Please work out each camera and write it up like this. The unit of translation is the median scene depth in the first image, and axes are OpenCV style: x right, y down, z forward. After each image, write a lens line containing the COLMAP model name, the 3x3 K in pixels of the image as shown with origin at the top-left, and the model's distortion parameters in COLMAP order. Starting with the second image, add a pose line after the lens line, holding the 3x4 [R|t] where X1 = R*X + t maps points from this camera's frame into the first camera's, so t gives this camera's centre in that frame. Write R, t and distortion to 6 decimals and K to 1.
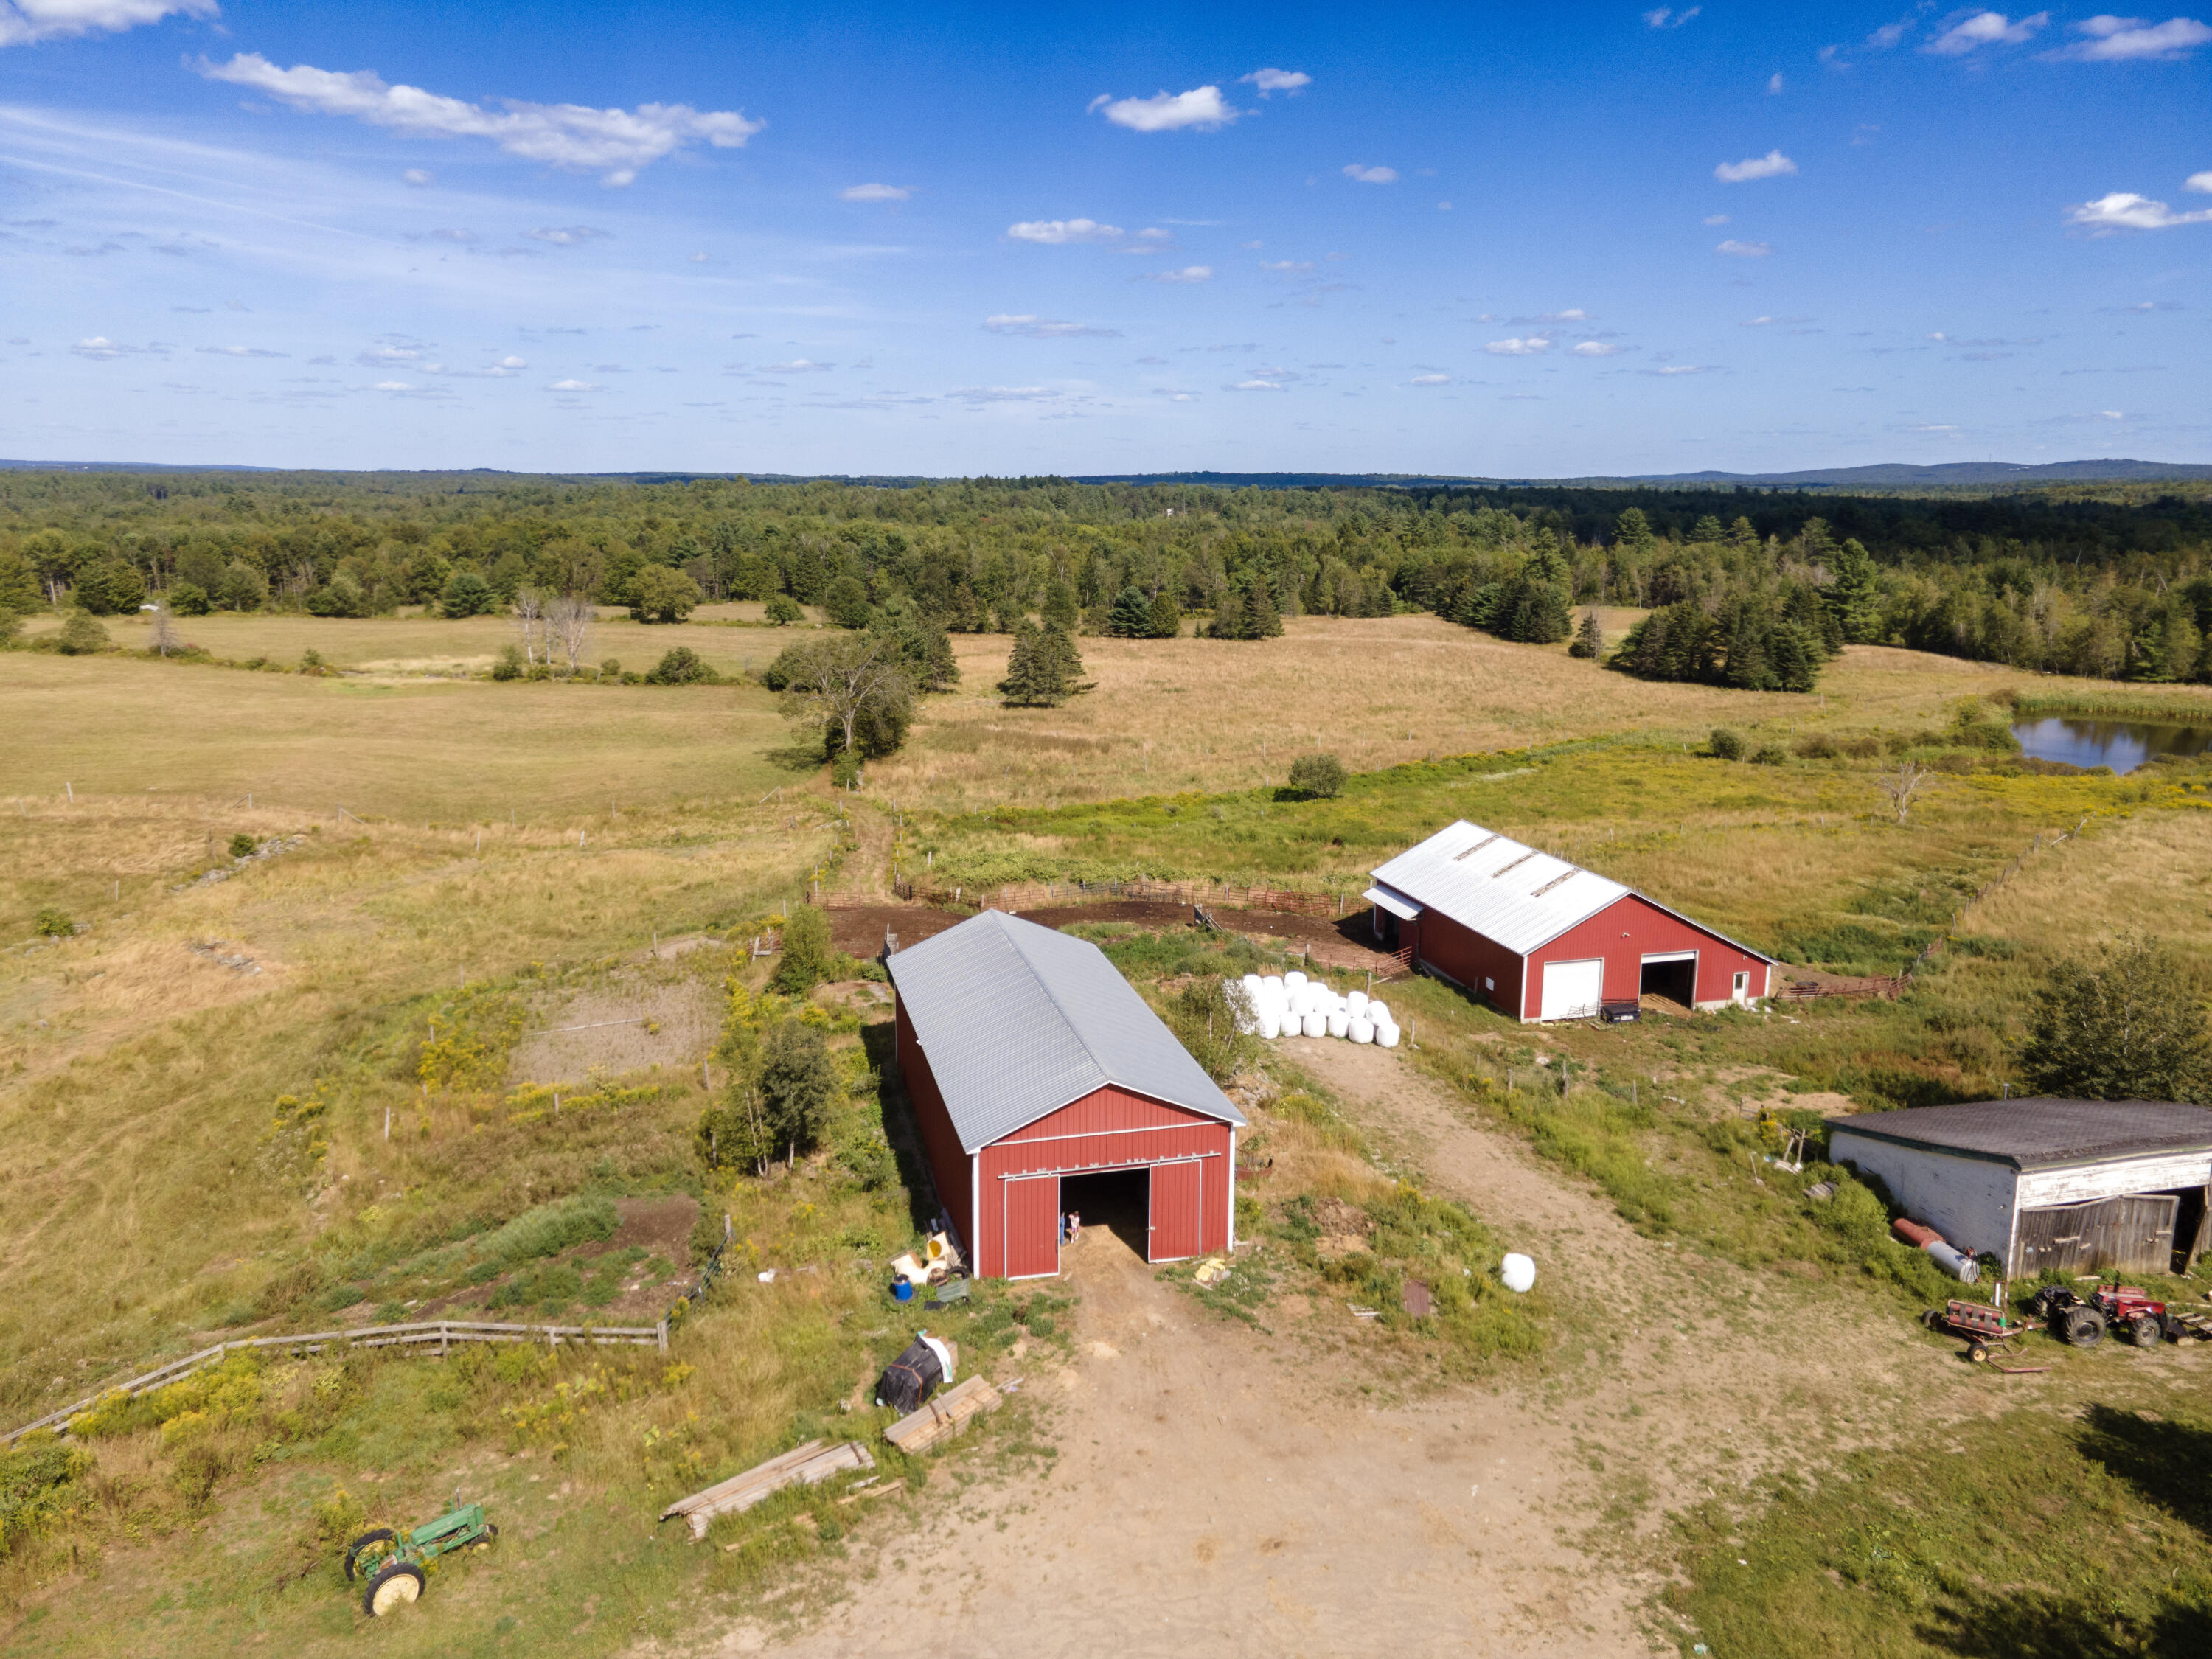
lens RADIAL K [[1594.8, 0, 1105.7], [0, 1594.8, 846.1], [0, 0, 1]] dist [0.033985, 0.022189]
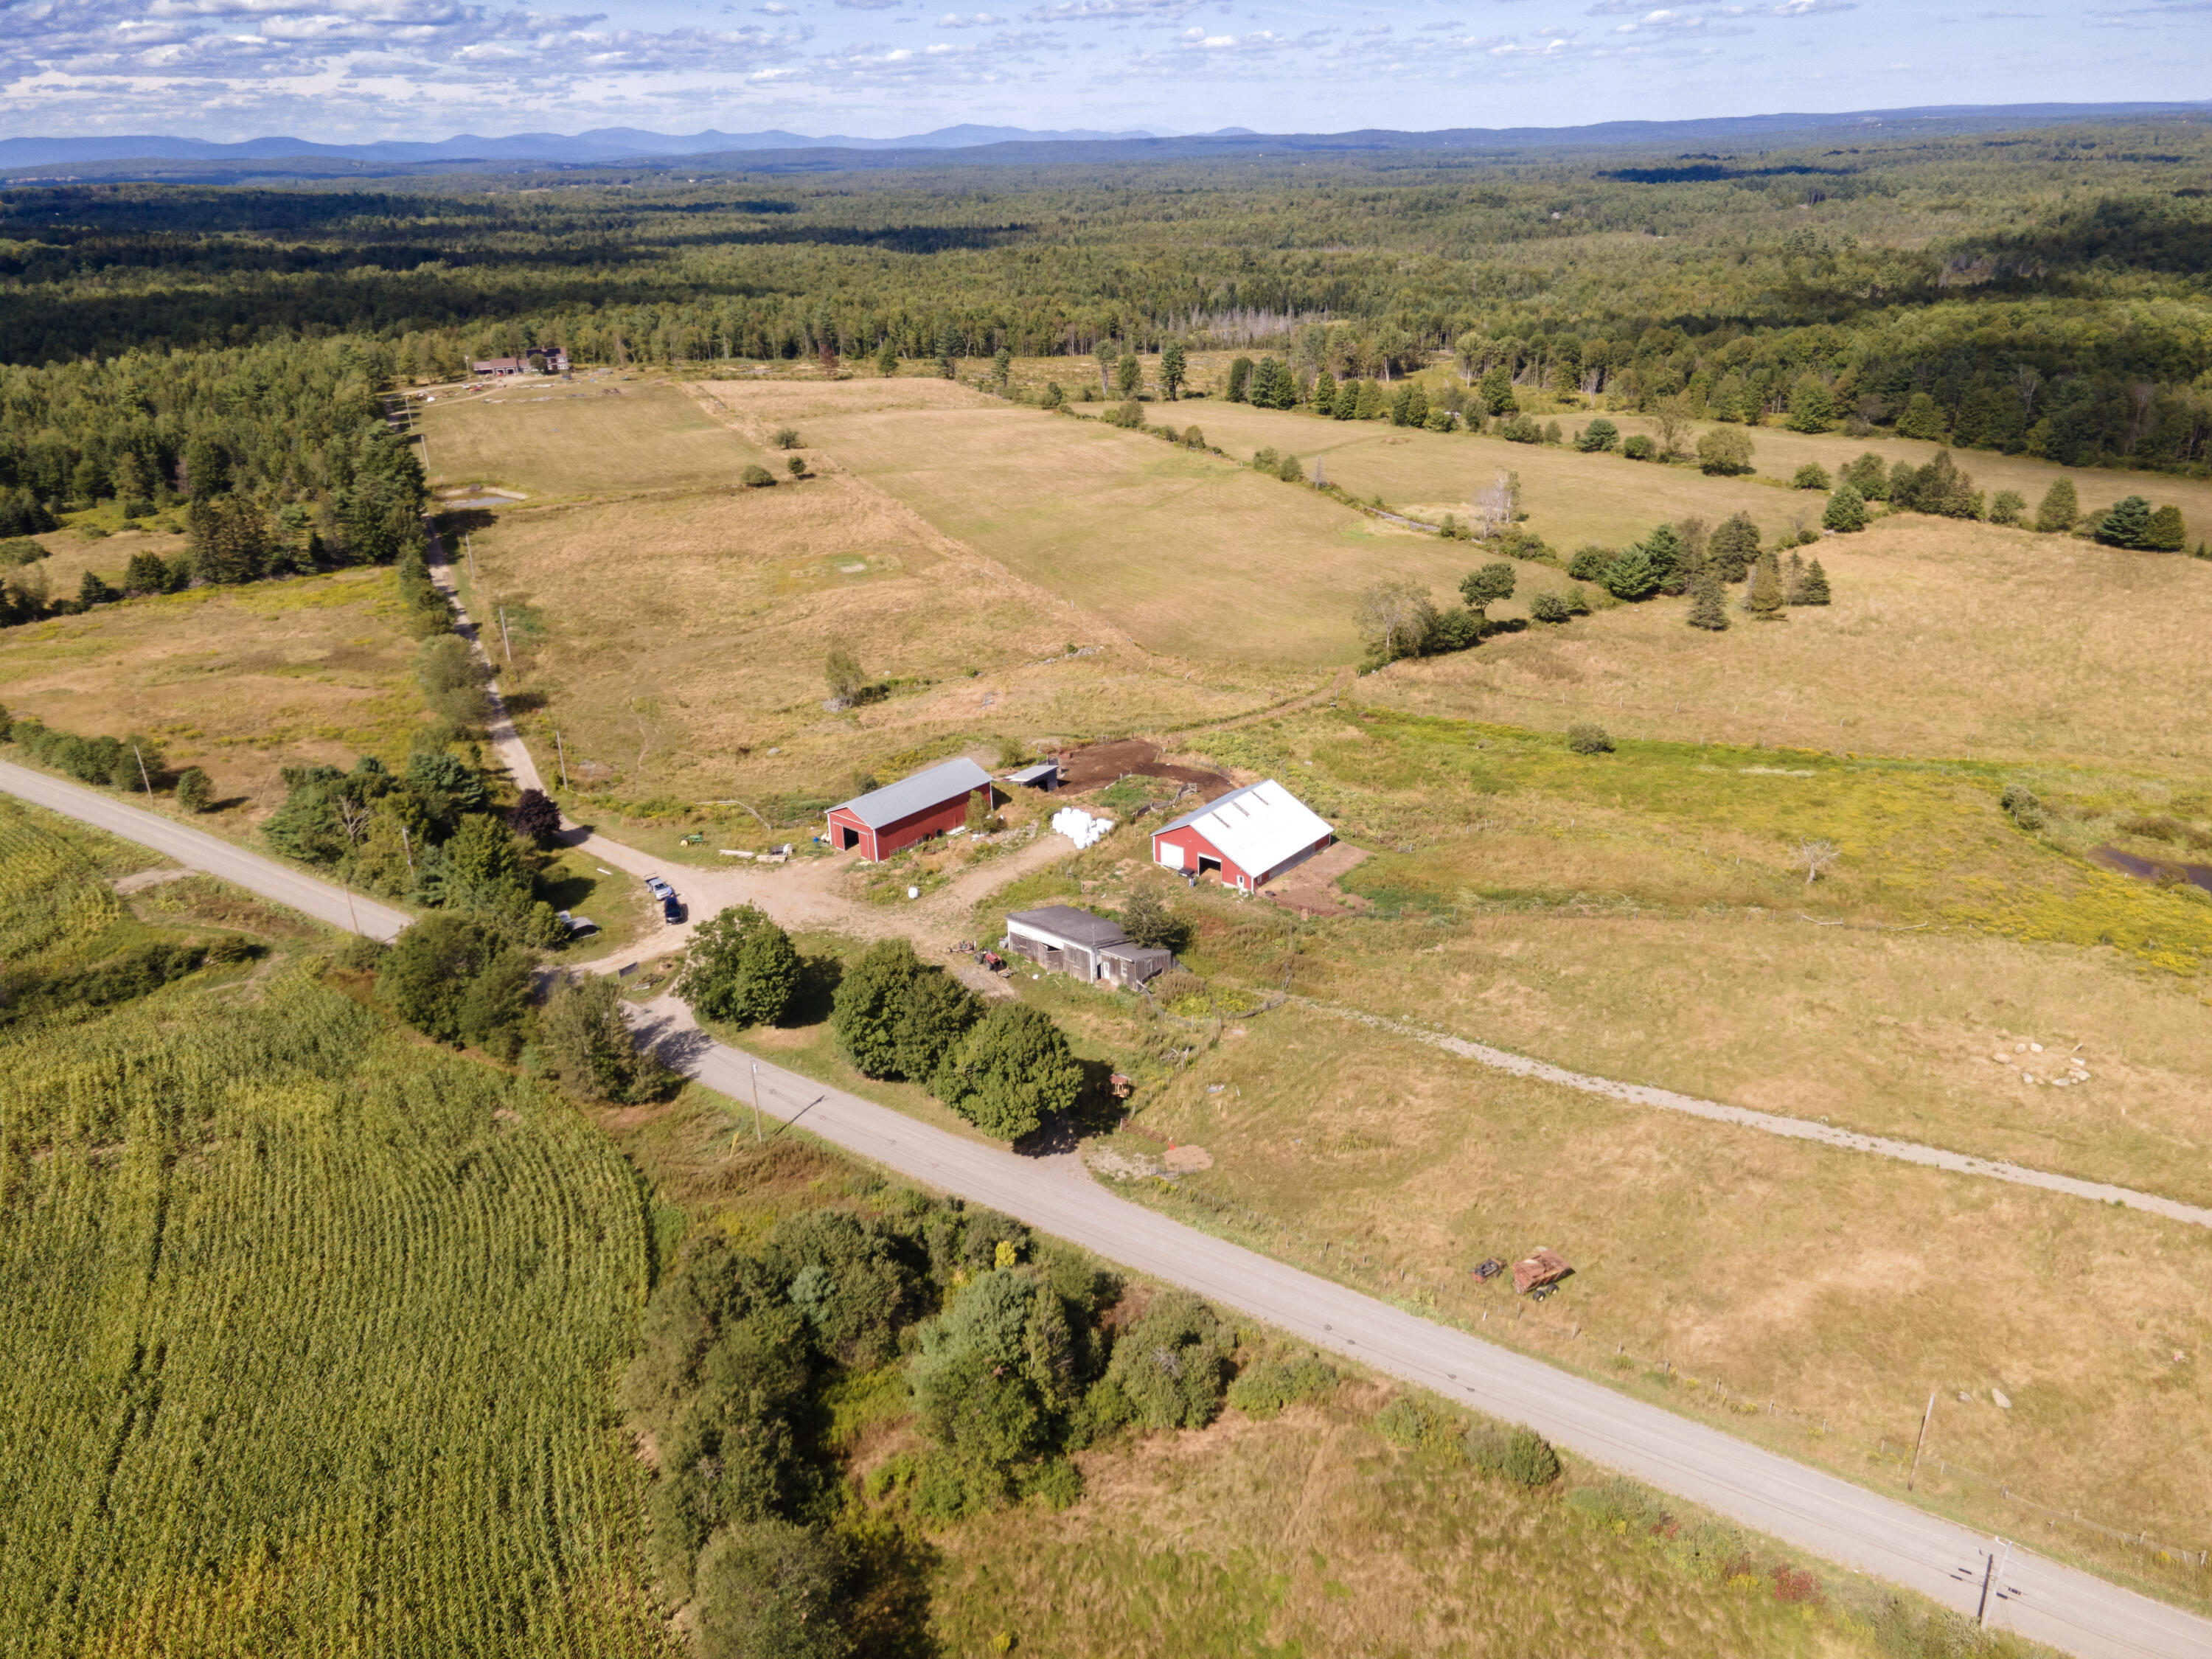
lens RADIAL K [[1594.8, 0, 1106.5], [0, 1594.8, 818.6], [0, 0, 1]] dist [0.033985, 0.022189]
pose [[0.561152, 0.297458, -0.772416, 1.241614], [-0.151259, 0.954332, 0.257626, -0.338264], [0.813774, -0.027733, 0.580519, -0.273038]]
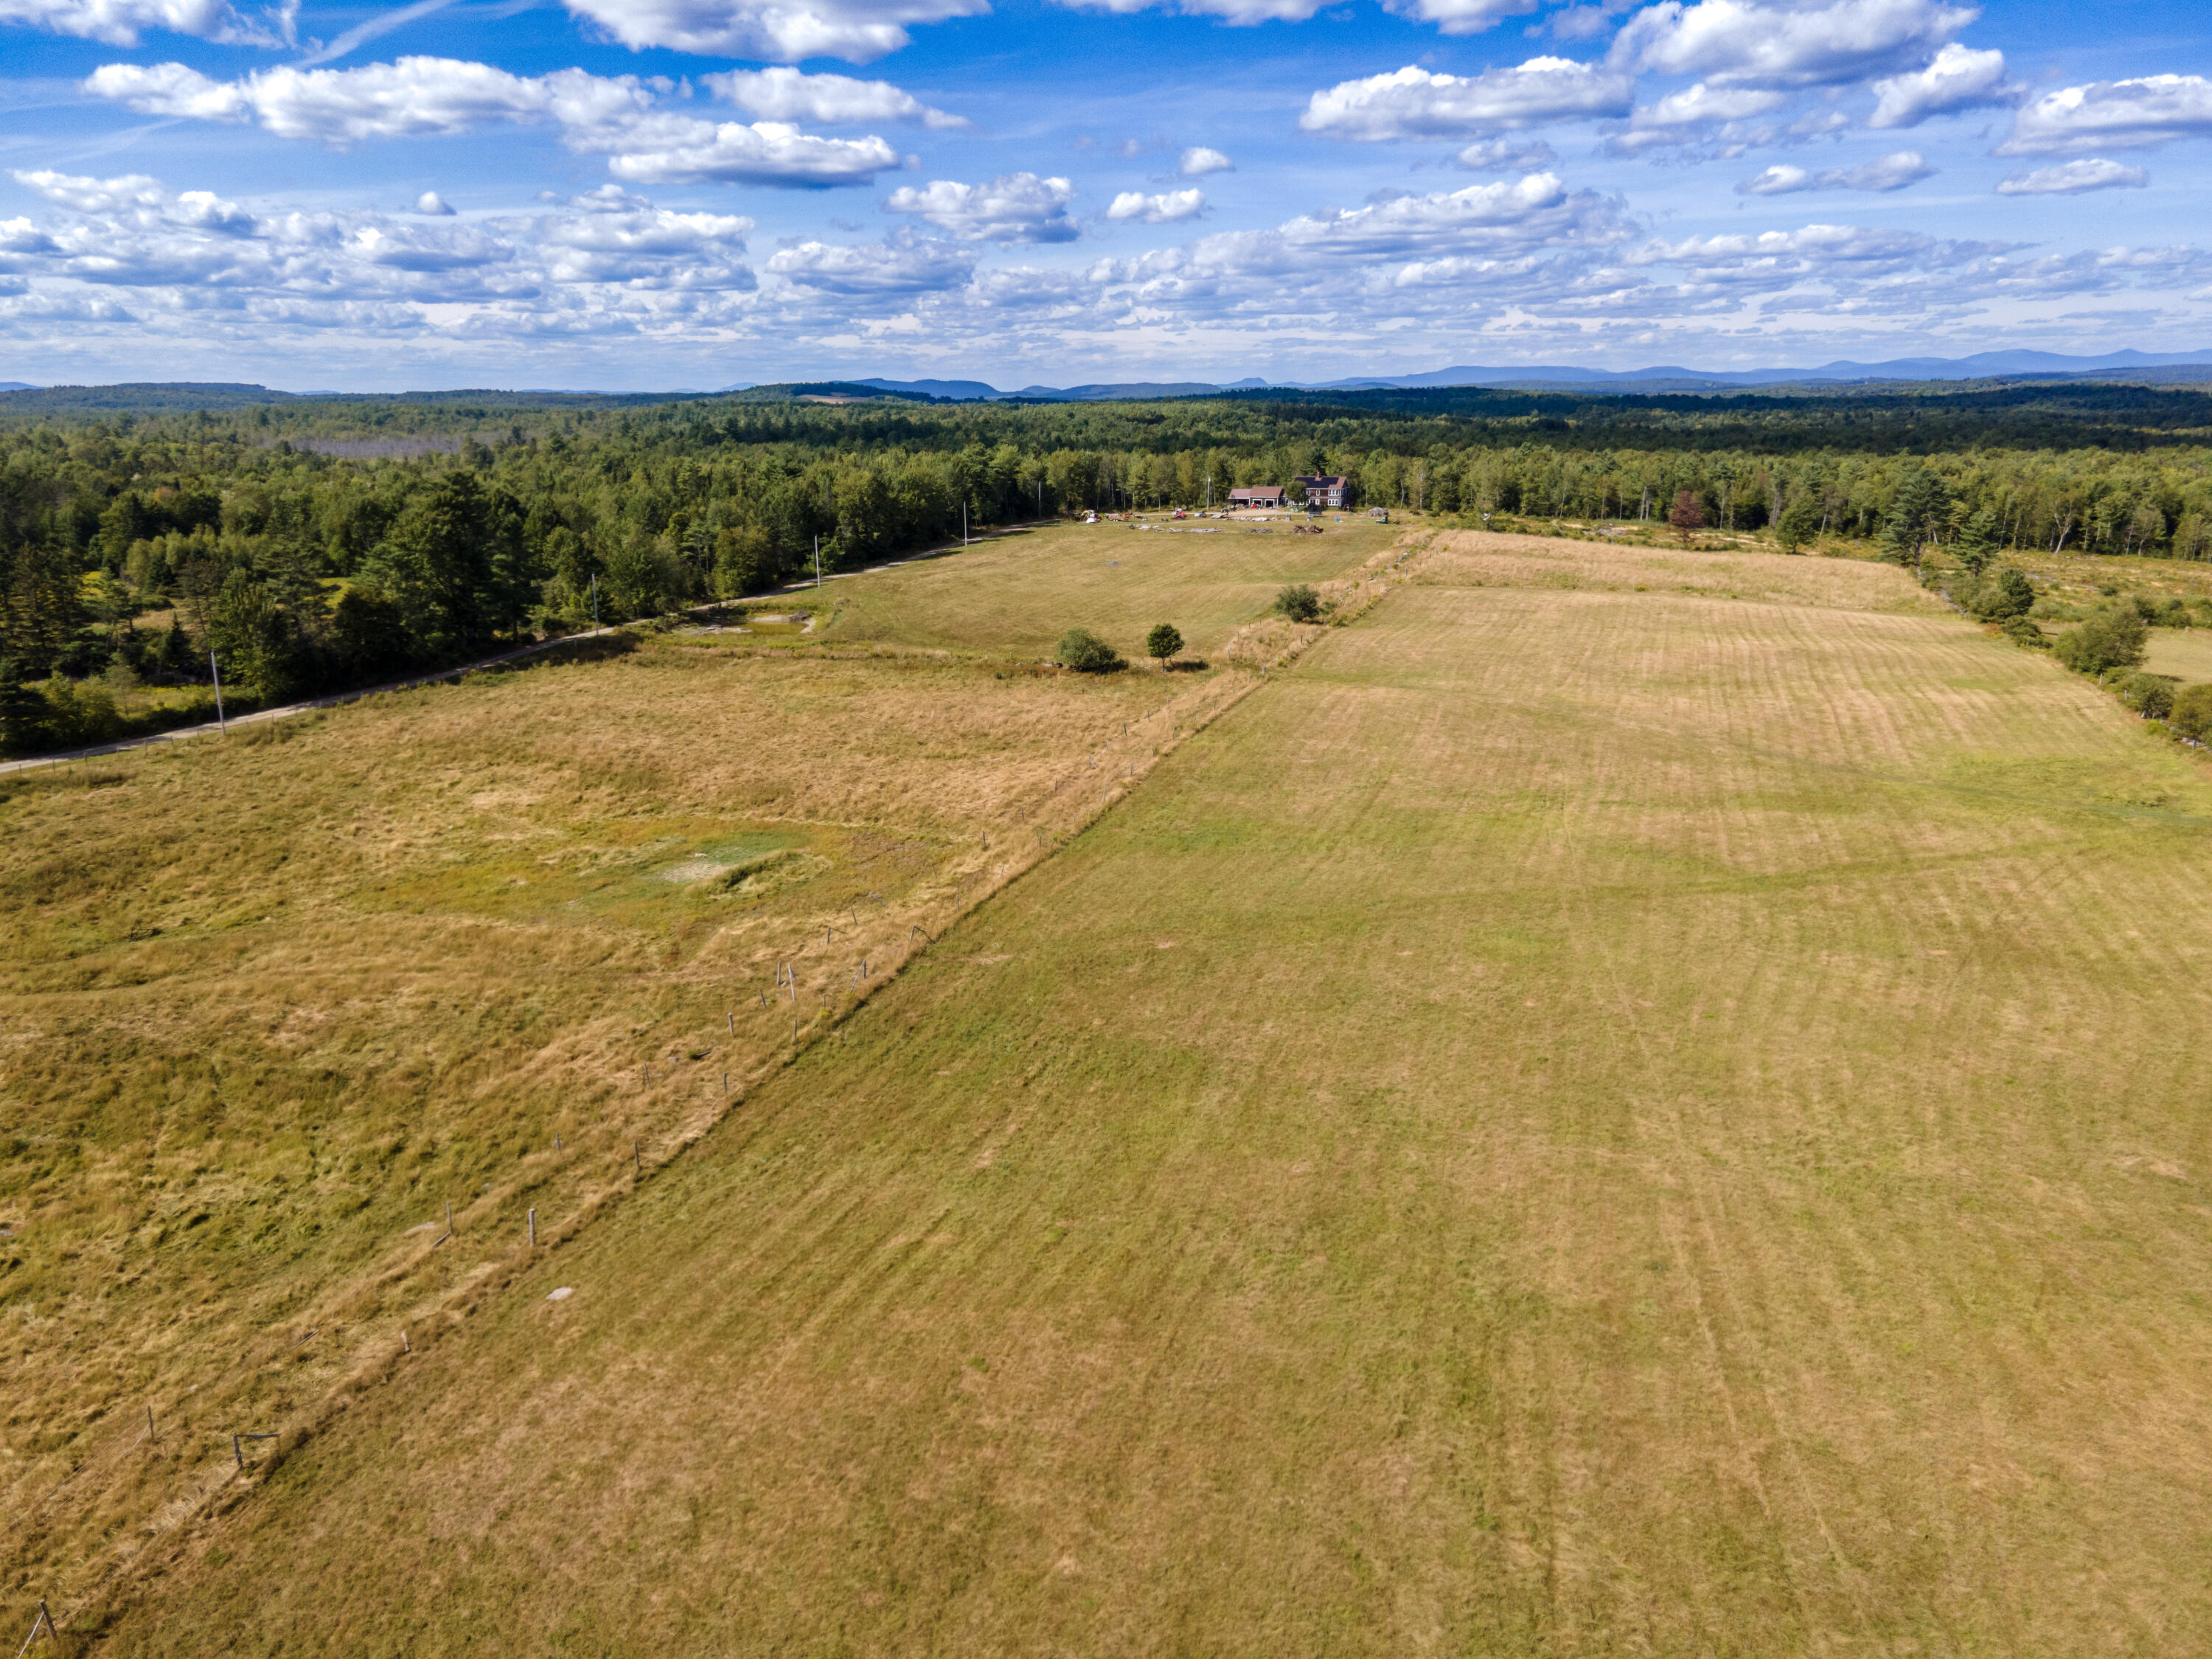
lens RADIAL K [[1594.8, 0, 1103.0], [0, 1594.8, 826.4], [0, 0, 1]] dist [0.033985, 0.022189]
pose [[-0.169730, 0.249811, -0.953303, -0.206097], [-0.211536, 0.935555, 0.282823, -0.358784], [0.962520, 0.249661, -0.105948, 1.245336]]
